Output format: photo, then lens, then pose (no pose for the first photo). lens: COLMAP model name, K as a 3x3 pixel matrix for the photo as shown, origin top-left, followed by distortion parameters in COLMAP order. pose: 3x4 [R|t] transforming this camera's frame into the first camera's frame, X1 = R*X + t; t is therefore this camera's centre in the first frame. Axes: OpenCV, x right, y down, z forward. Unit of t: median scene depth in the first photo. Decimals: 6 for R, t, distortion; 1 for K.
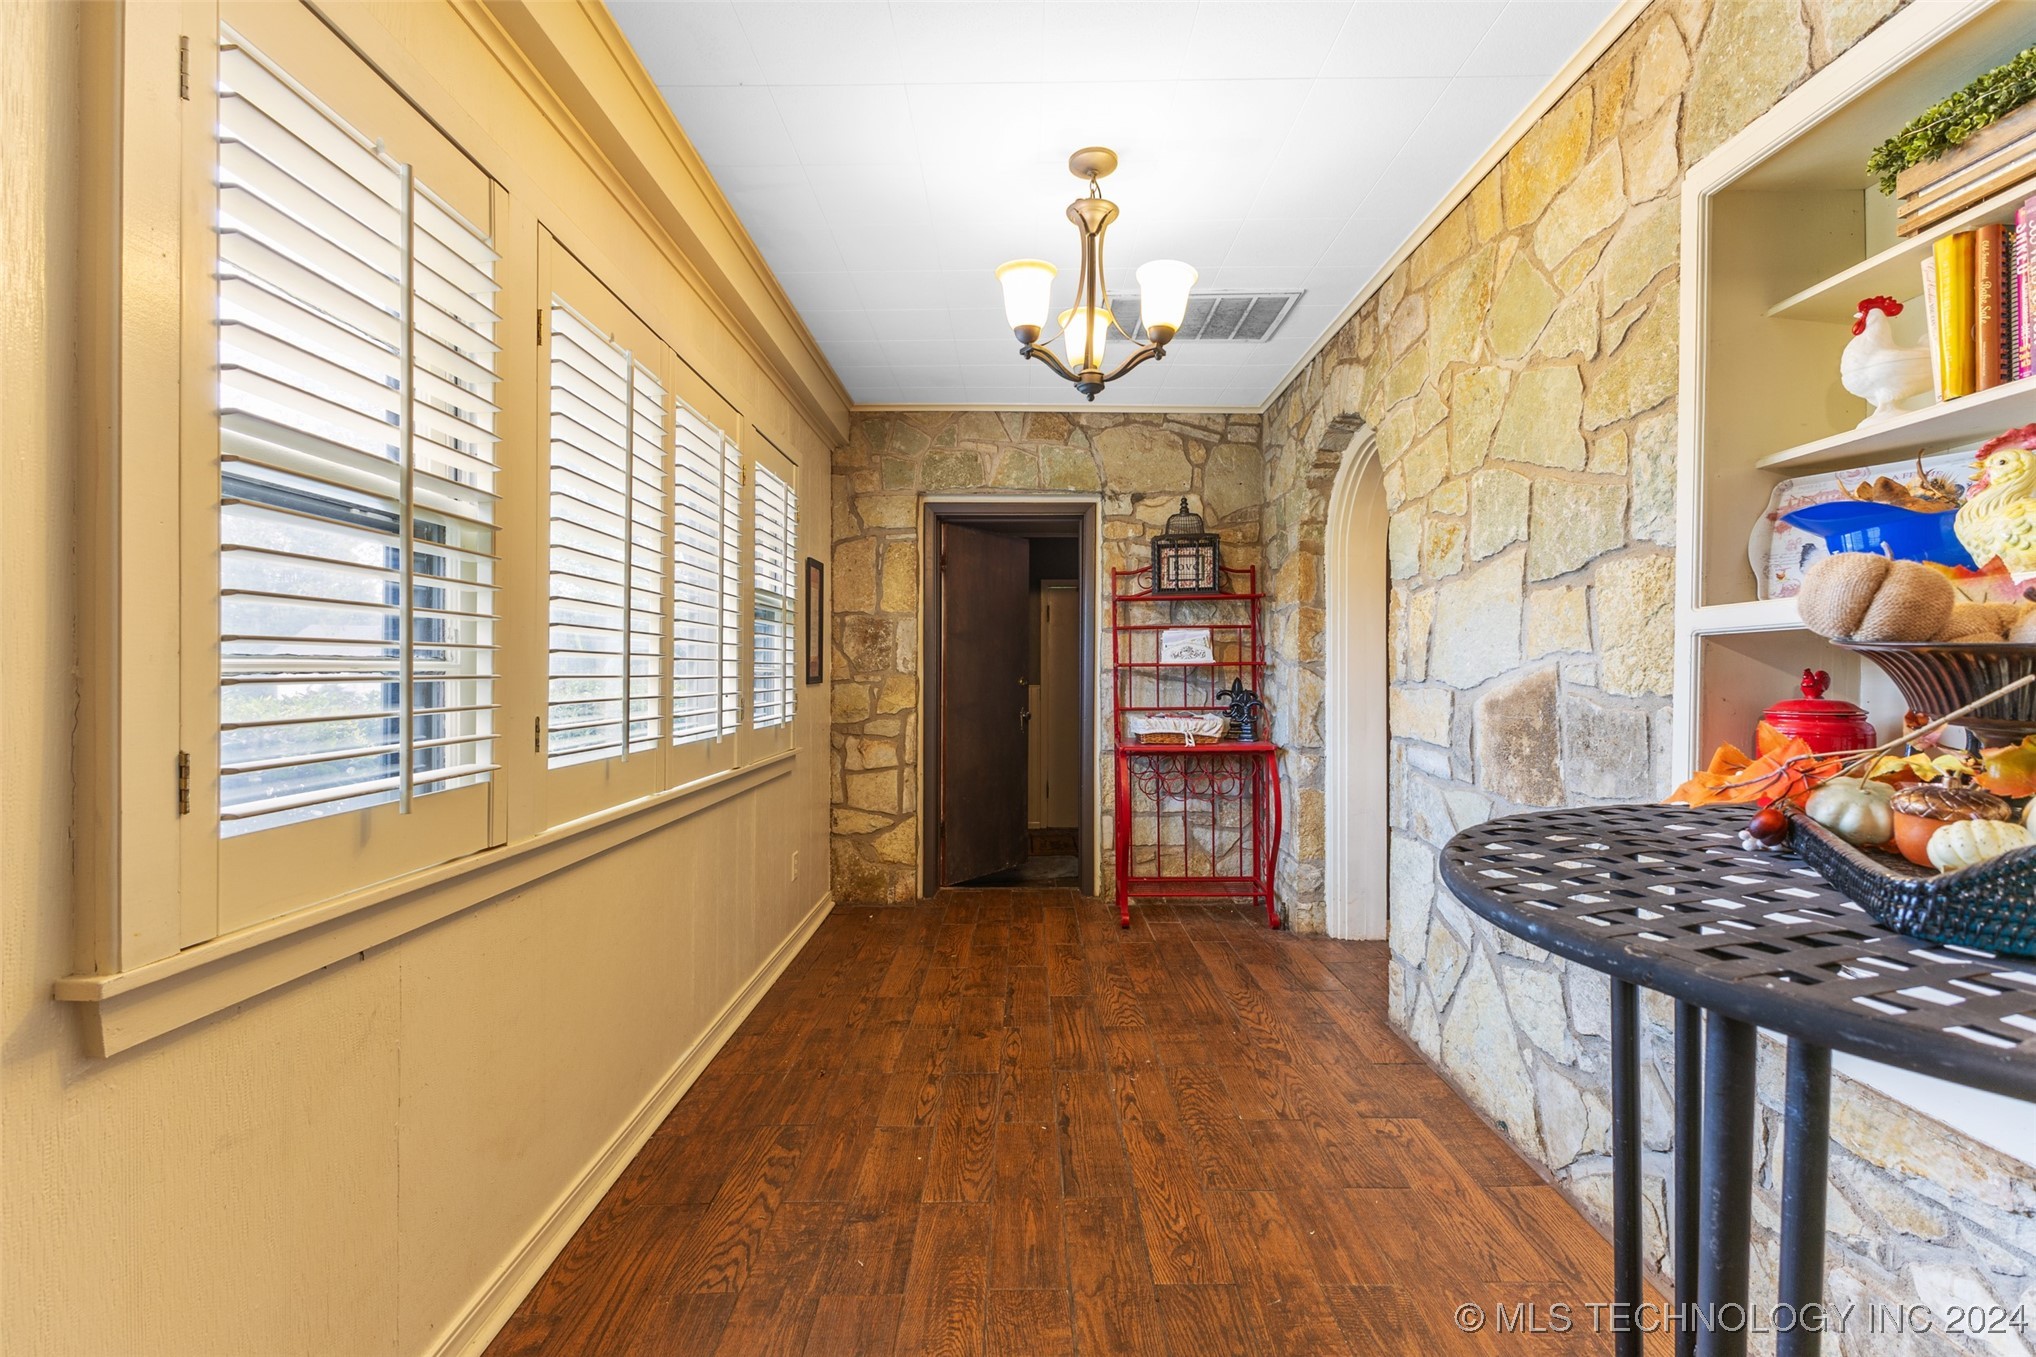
lens RADIAL K [[877.0, 0, 1011.1], [0, 877.0, 675.9], [0, 0, 1]] dist [-0.000781, -0.000667]
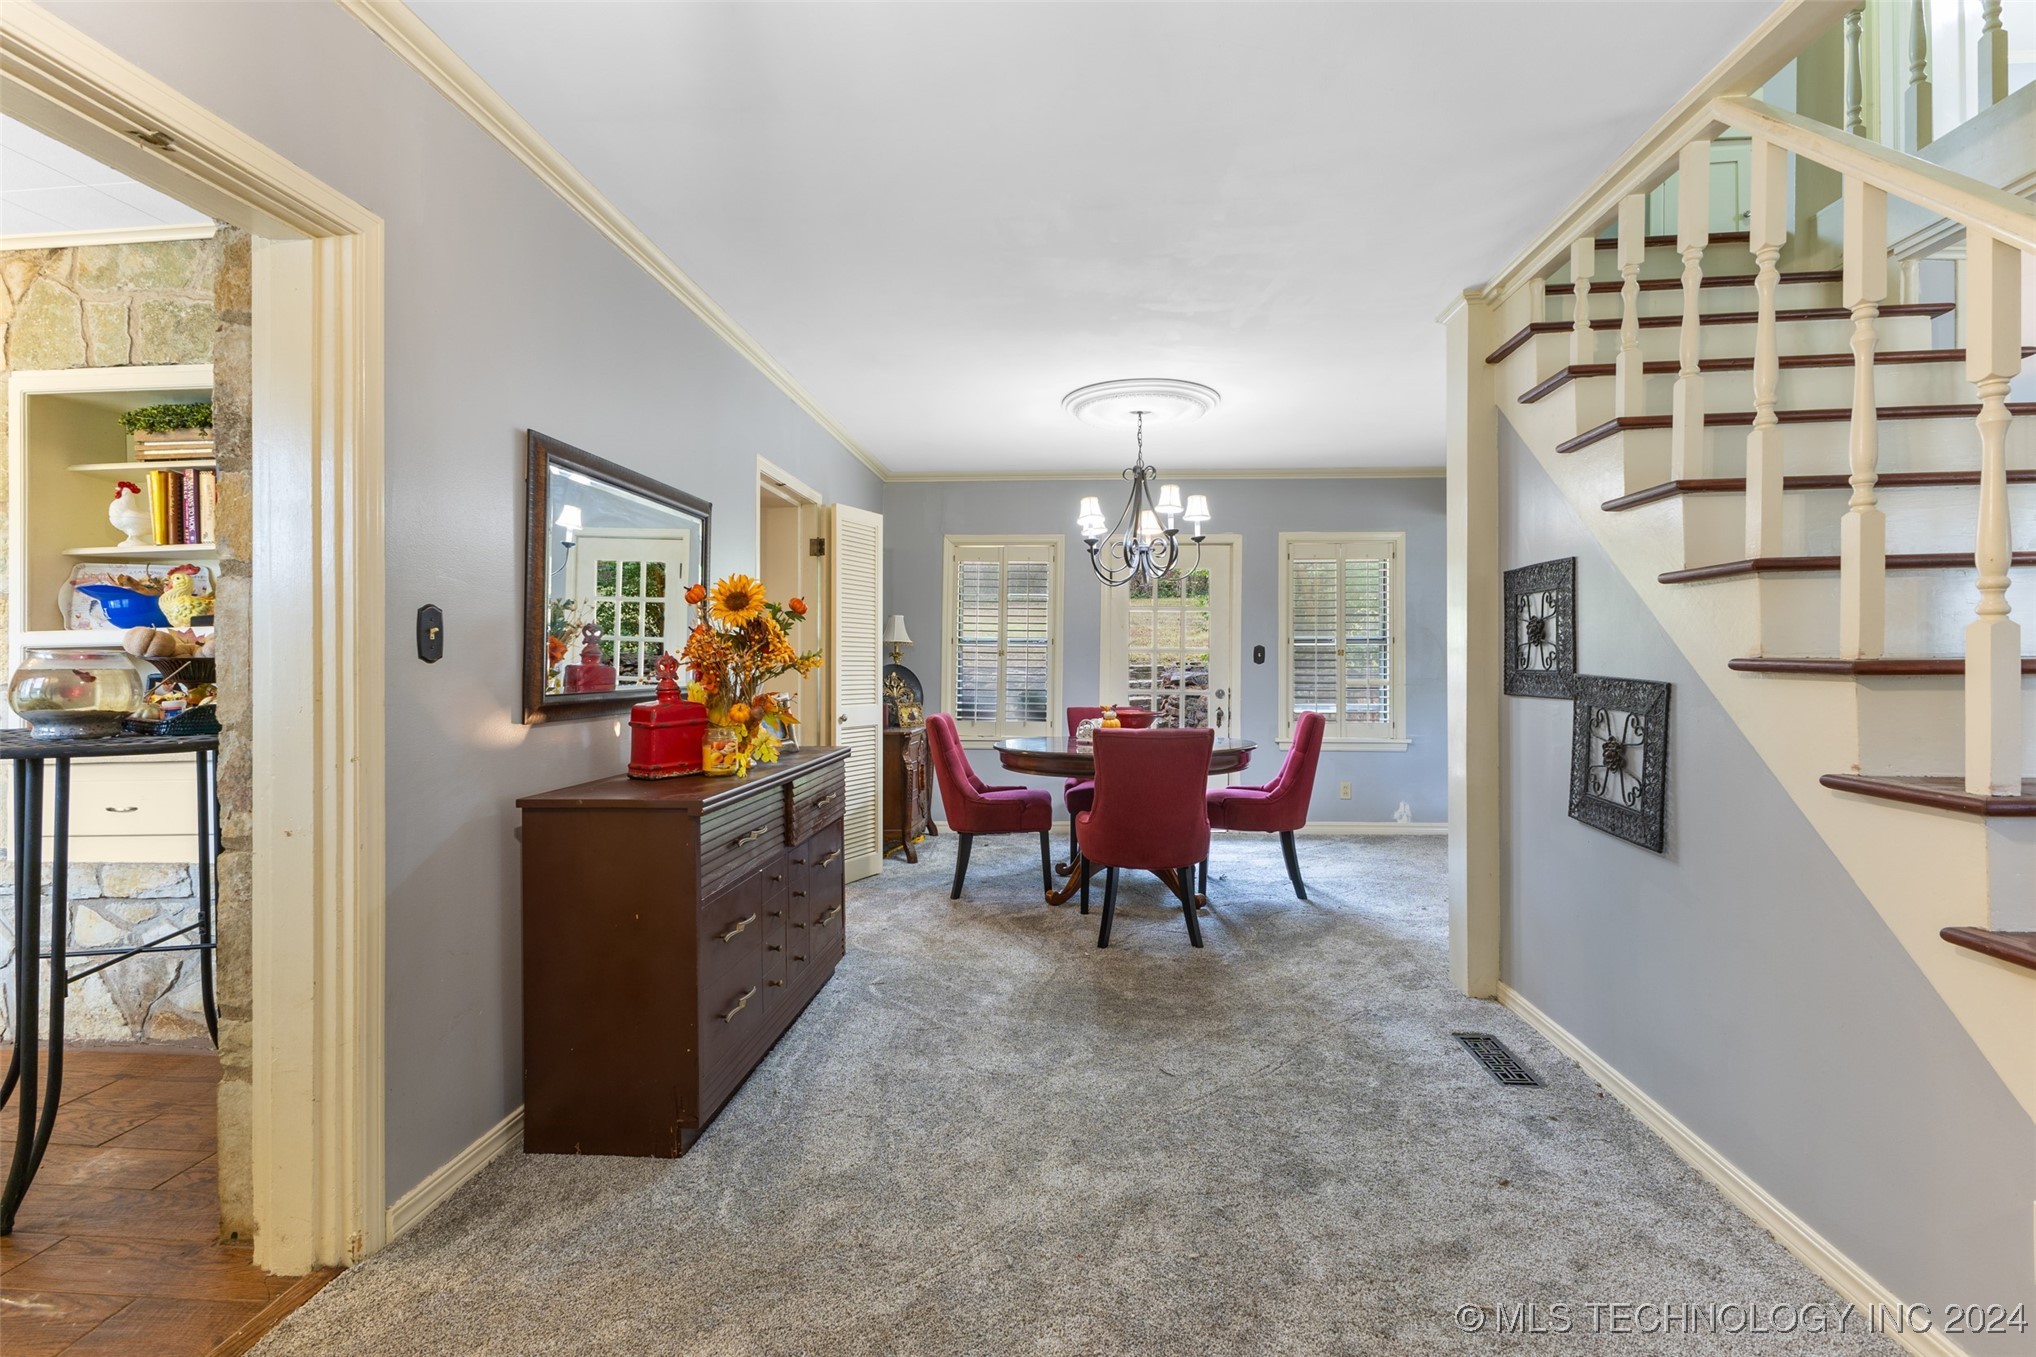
lens RADIAL K [[877.0, 0, 1011.1], [0, 877.0, 687.4], [0, 0, 1]] dist [-0.000781, -0.000667]
pose [[0.063982, -0.015184, 0.997836, -0.904280], [0.007903, 0.999861, 0.014708, 0.025129], [-0.997920, 0.006945, 0.064093, -1.163379]]
